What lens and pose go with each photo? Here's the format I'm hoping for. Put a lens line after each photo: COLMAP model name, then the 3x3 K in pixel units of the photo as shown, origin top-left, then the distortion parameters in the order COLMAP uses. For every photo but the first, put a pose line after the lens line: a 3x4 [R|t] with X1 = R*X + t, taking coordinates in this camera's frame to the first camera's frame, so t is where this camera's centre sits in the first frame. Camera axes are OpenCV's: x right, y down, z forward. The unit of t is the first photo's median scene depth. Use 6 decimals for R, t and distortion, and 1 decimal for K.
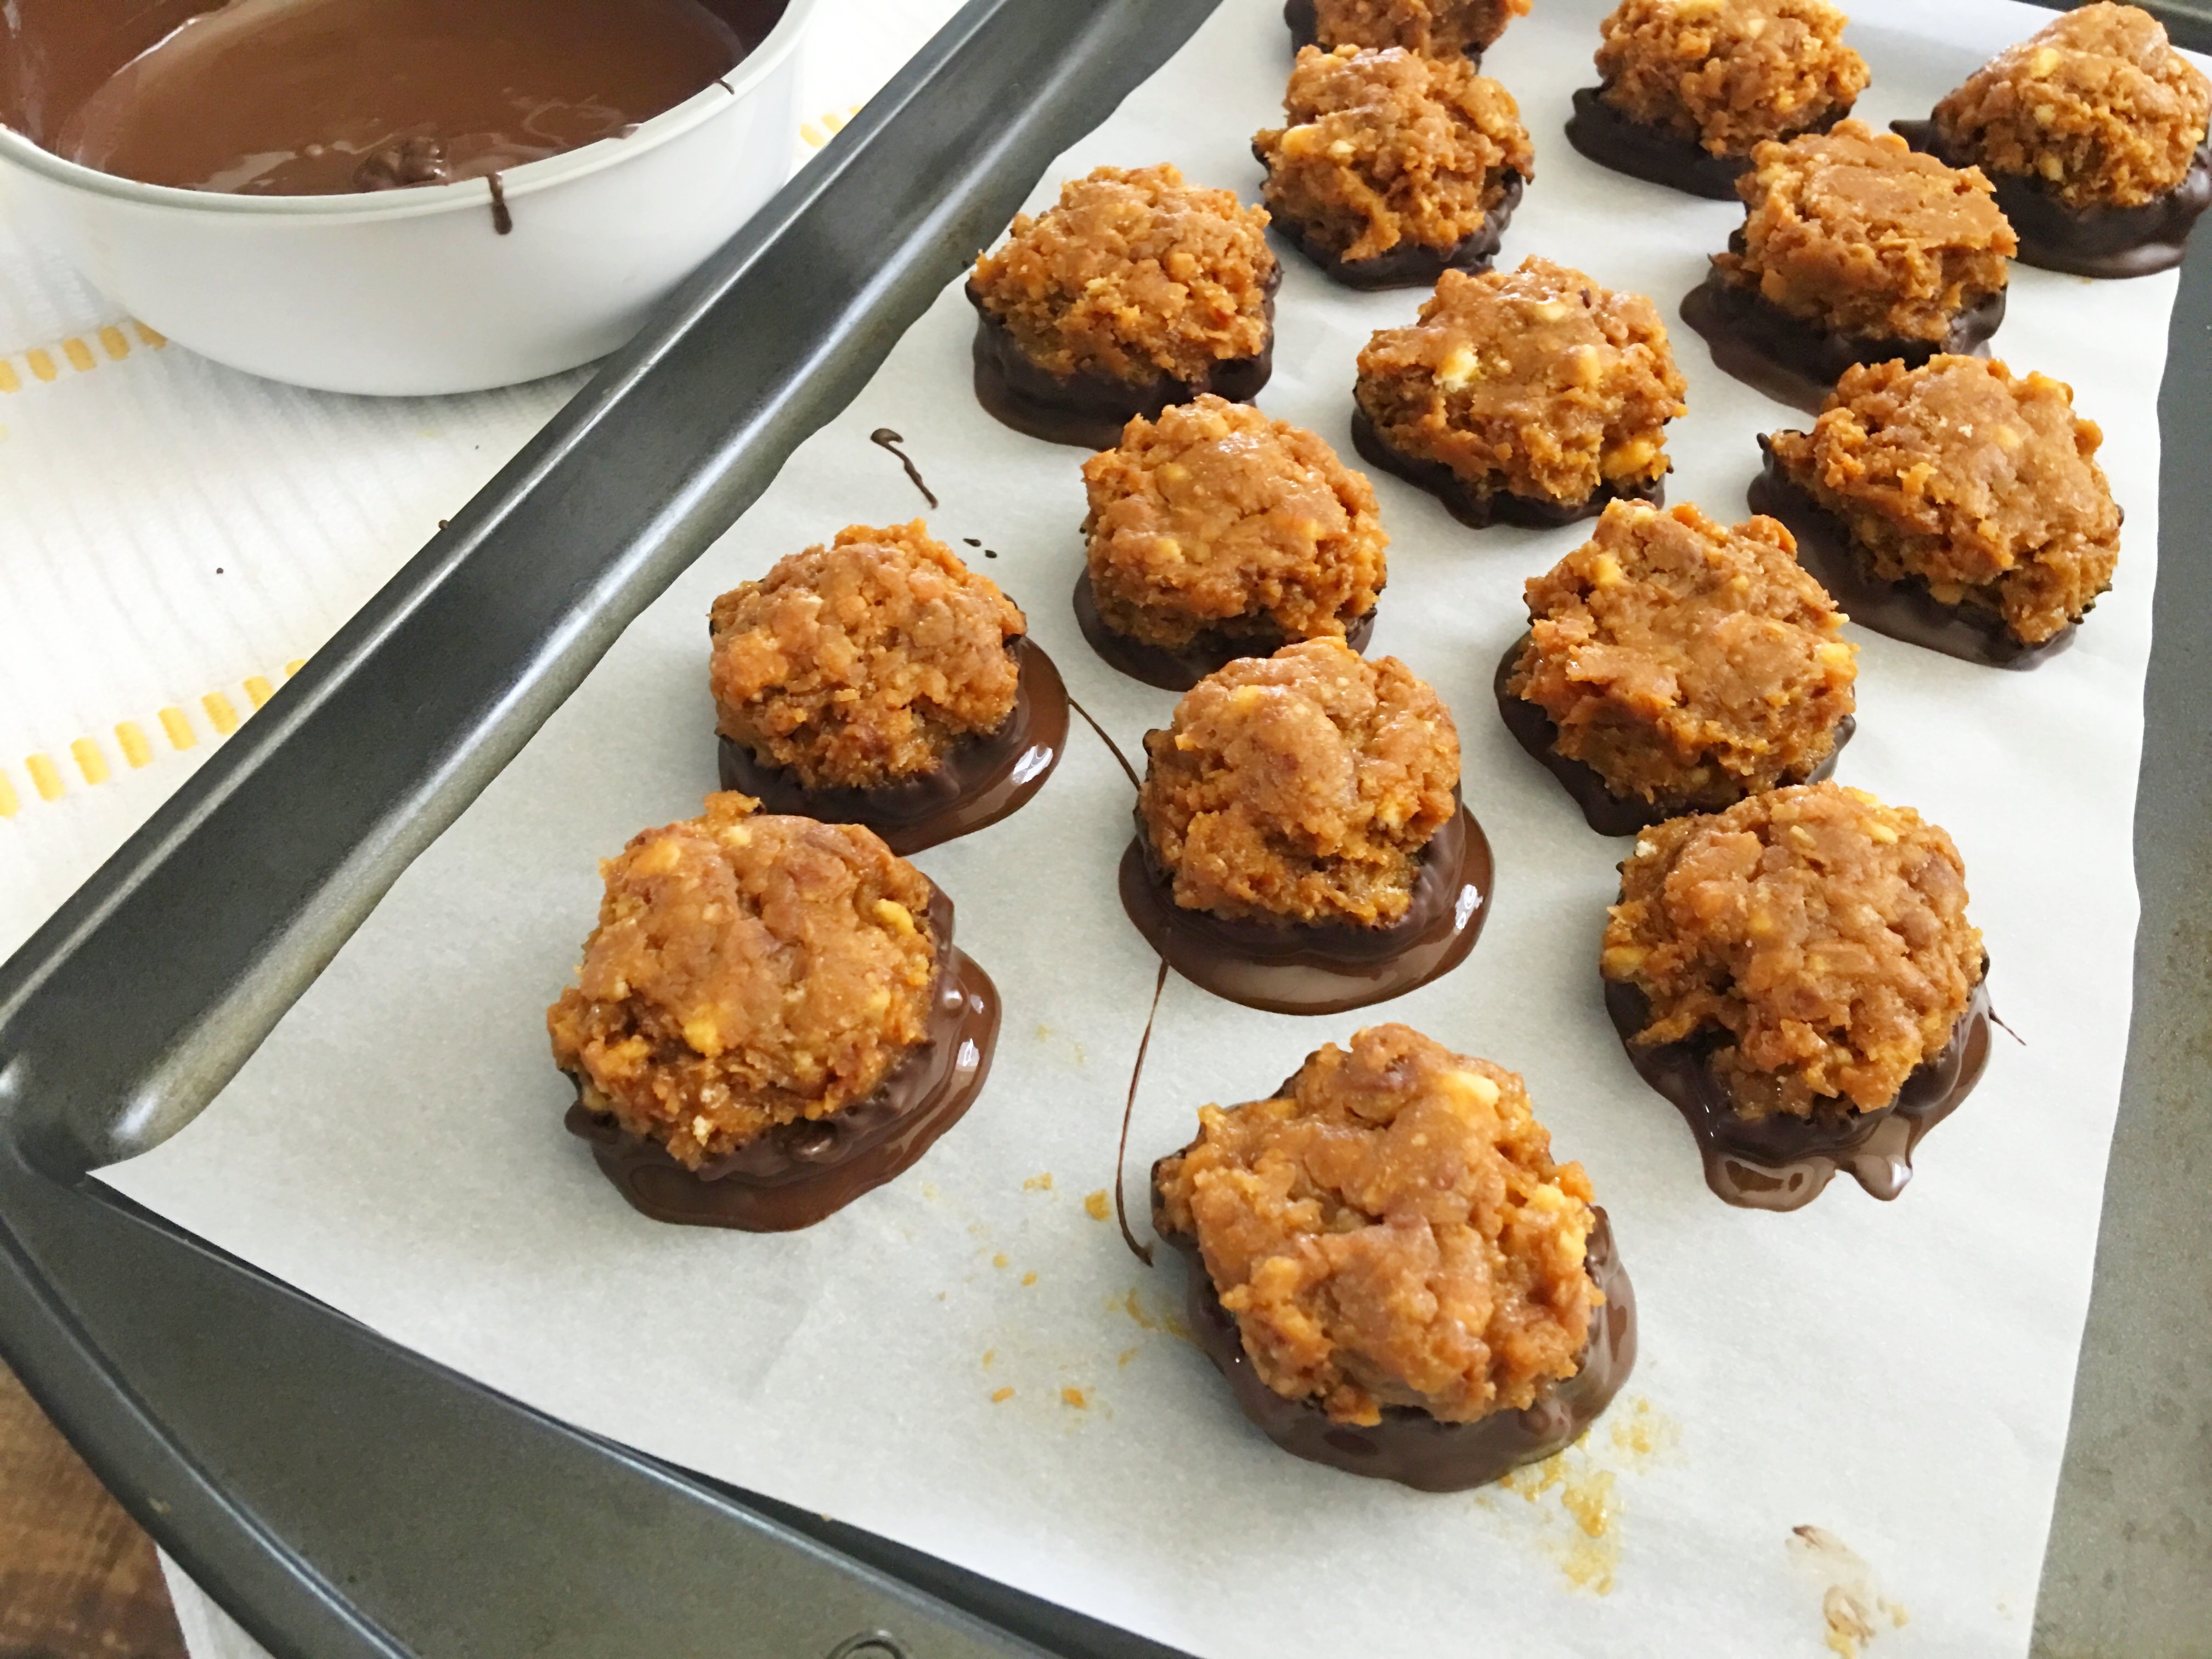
lens RADIAL K [[1862.0, 0, 1079.0], [0, 1862.0, 779.1], [0, 0, 1]] dist [0.009111, -0.018984]
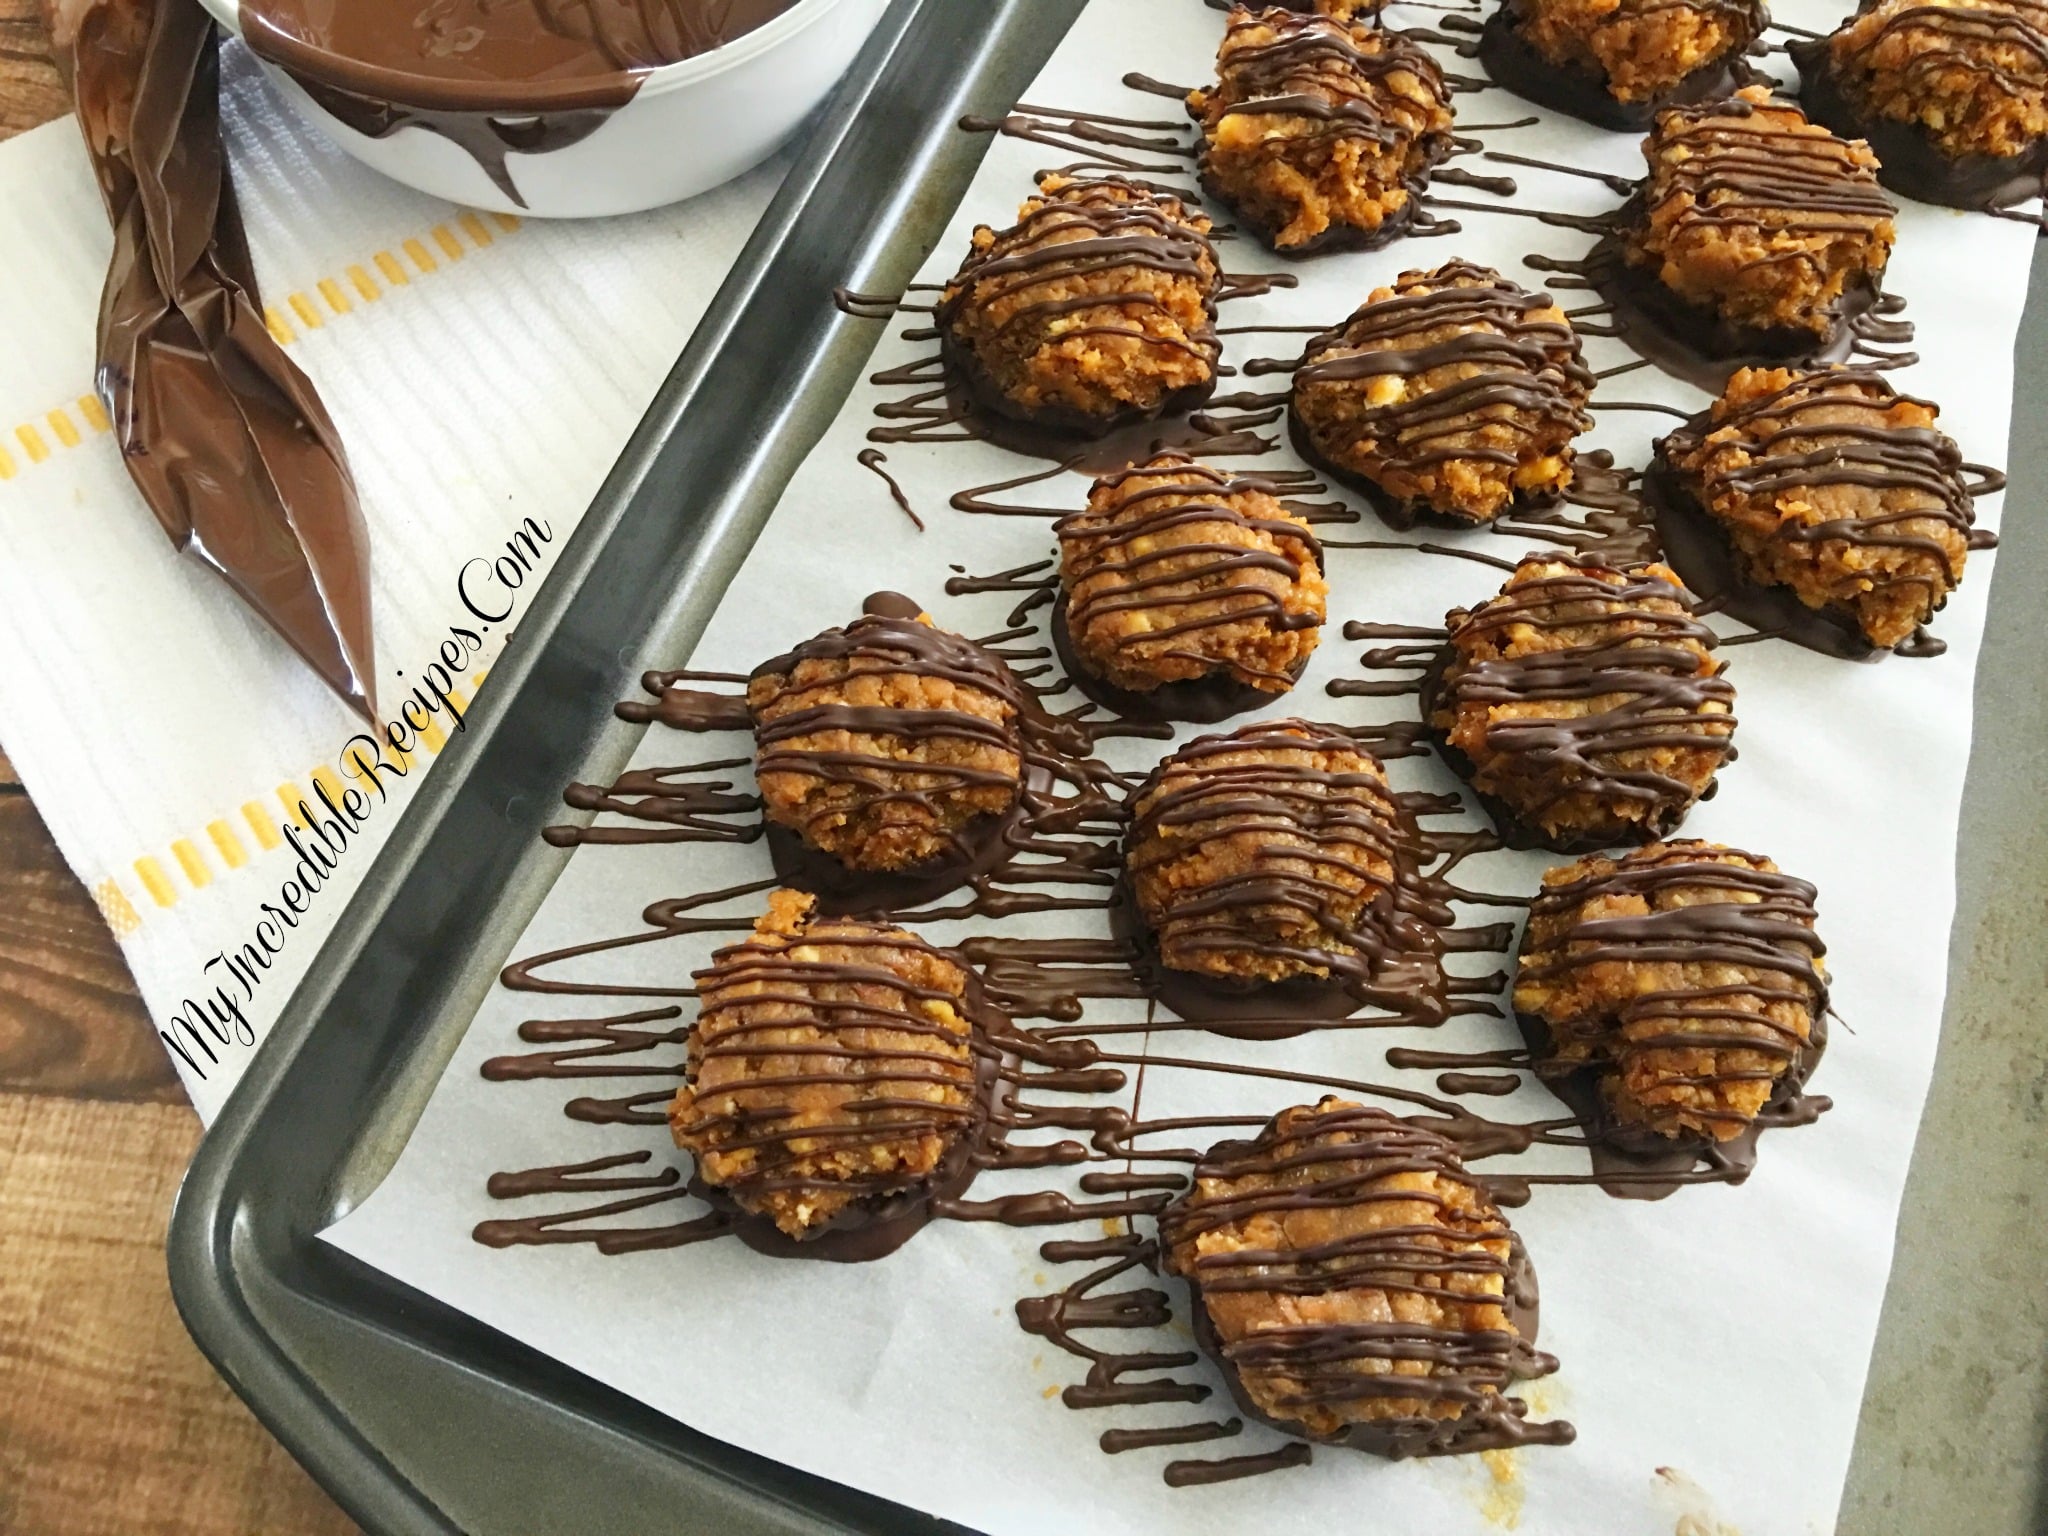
lens RADIAL K [[1723.9, 0, 999.0], [0, 1723.9, 721.4], [0, 0, 1]] dist [0.009111, -0.018984]
pose [[0.998885, -0.046702, 0.006925, -0.047749], [0.043807, 0.971511, 0.232910, -0.303783], [-0.017605, -0.232347, 0.972474, -0.045214]]
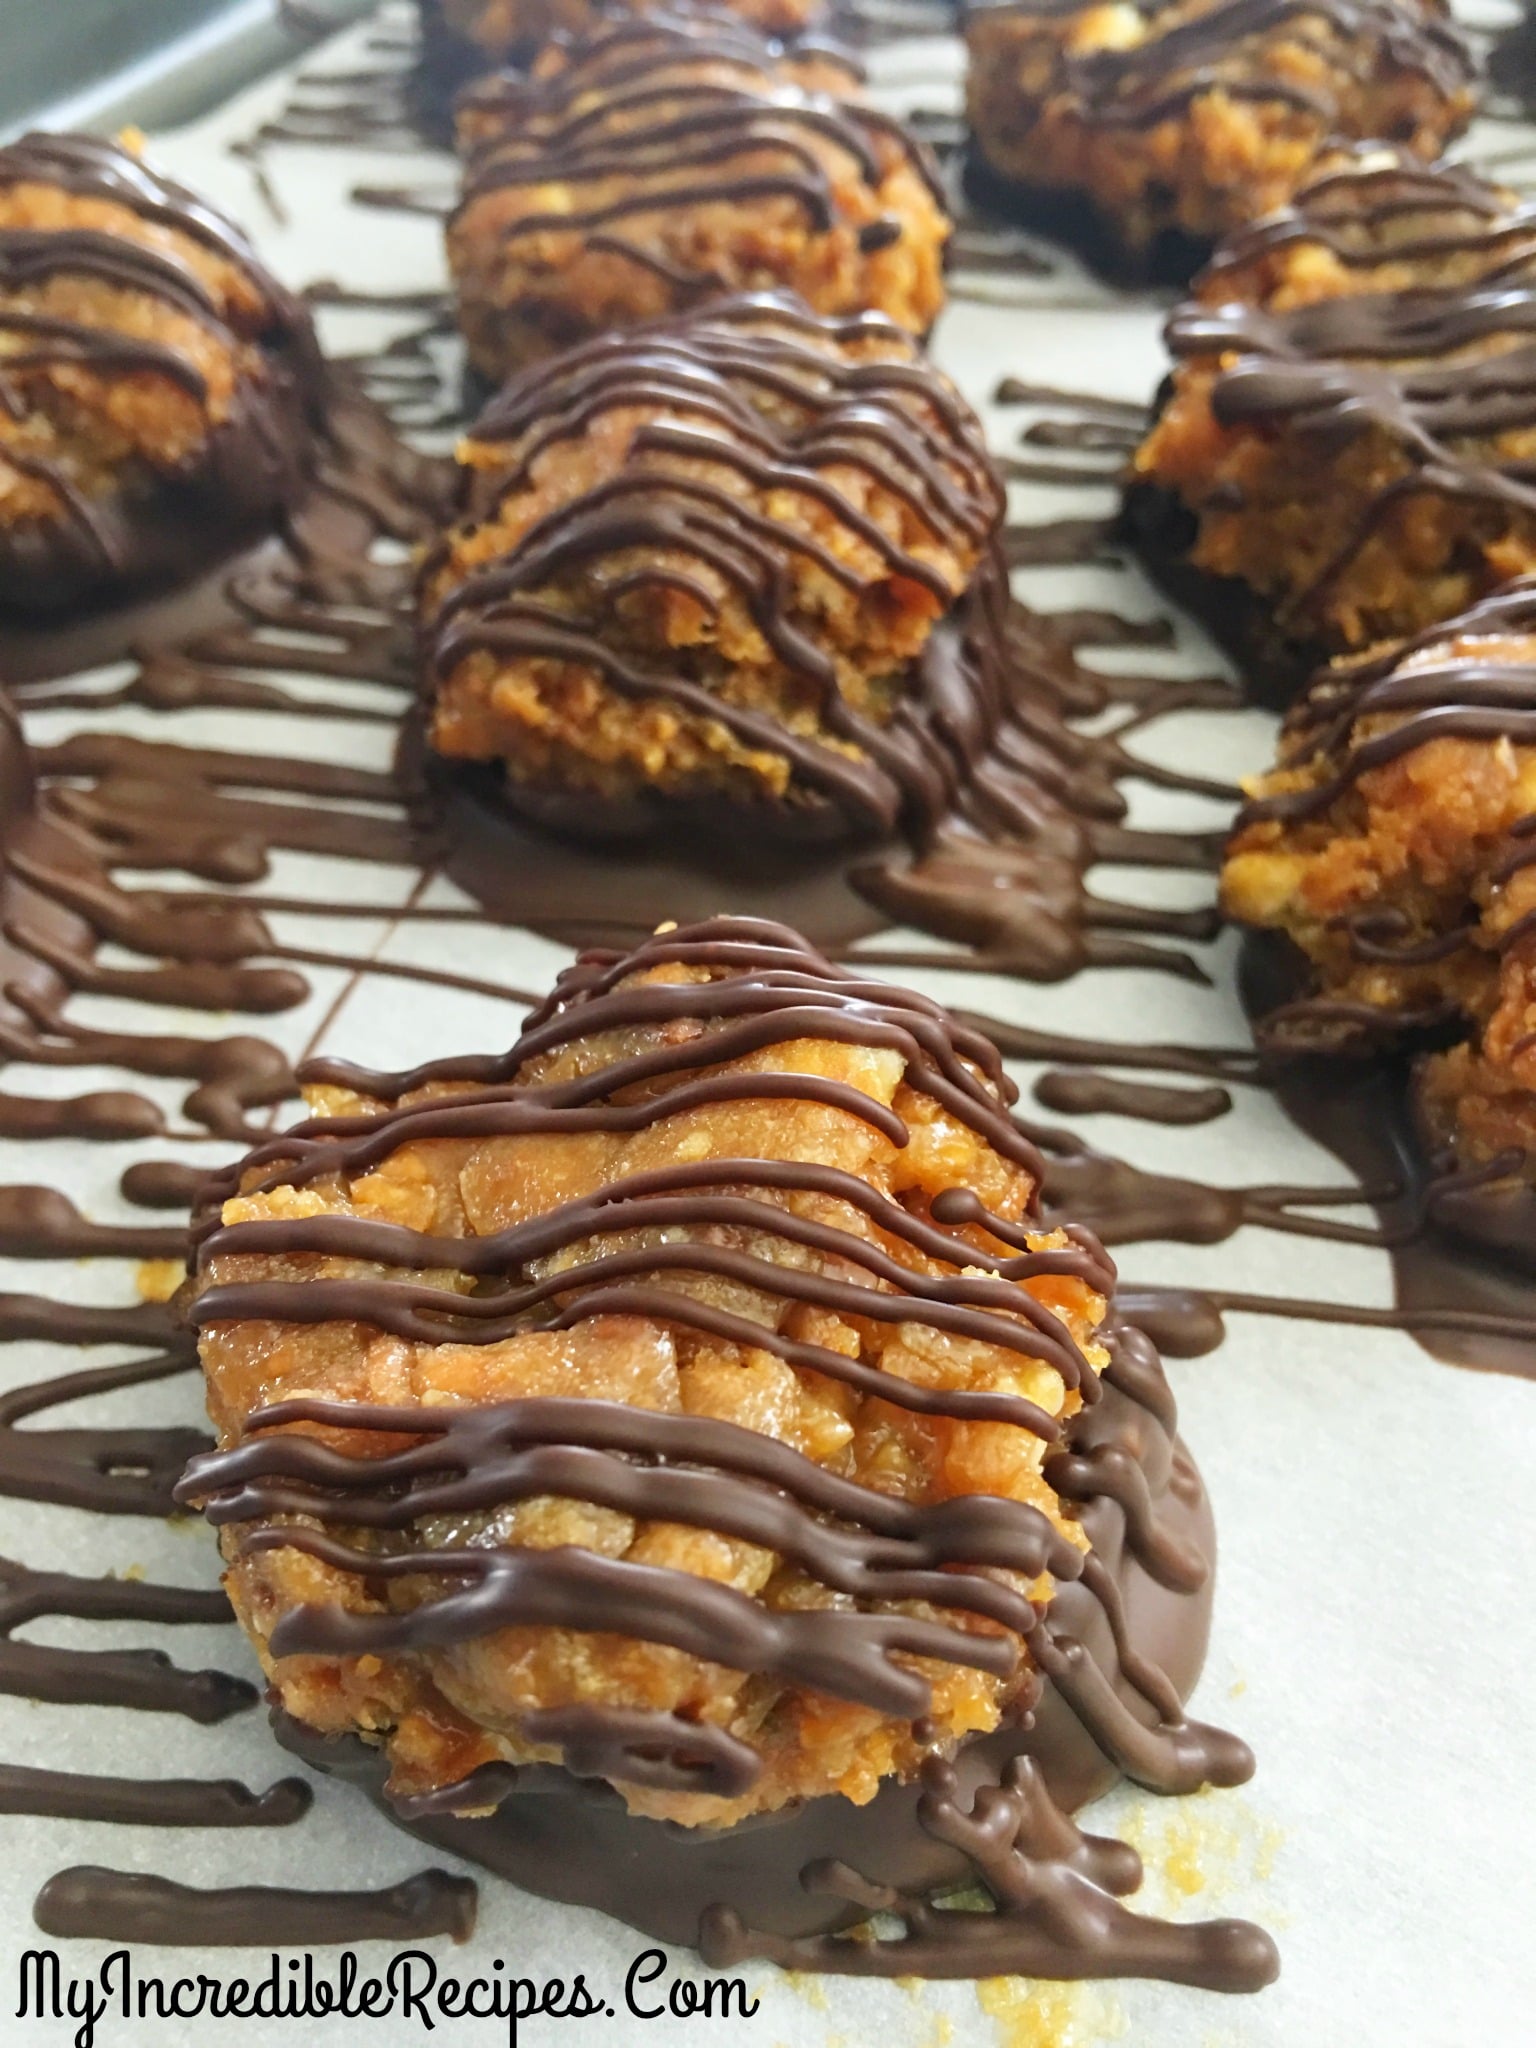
lens RADIAL K [[1793.8, 0, 766.7], [0, 1793.8, 995.0], [0, 0, 1]] dist [0.071150, -0.205584]
pose [[0.995552, 0.058836, -0.073579, 0.164773], [-0.058649, 0.998268, 0.004702, 0.113243], [0.073728, -0.000366, 0.997278, 0.420372]]
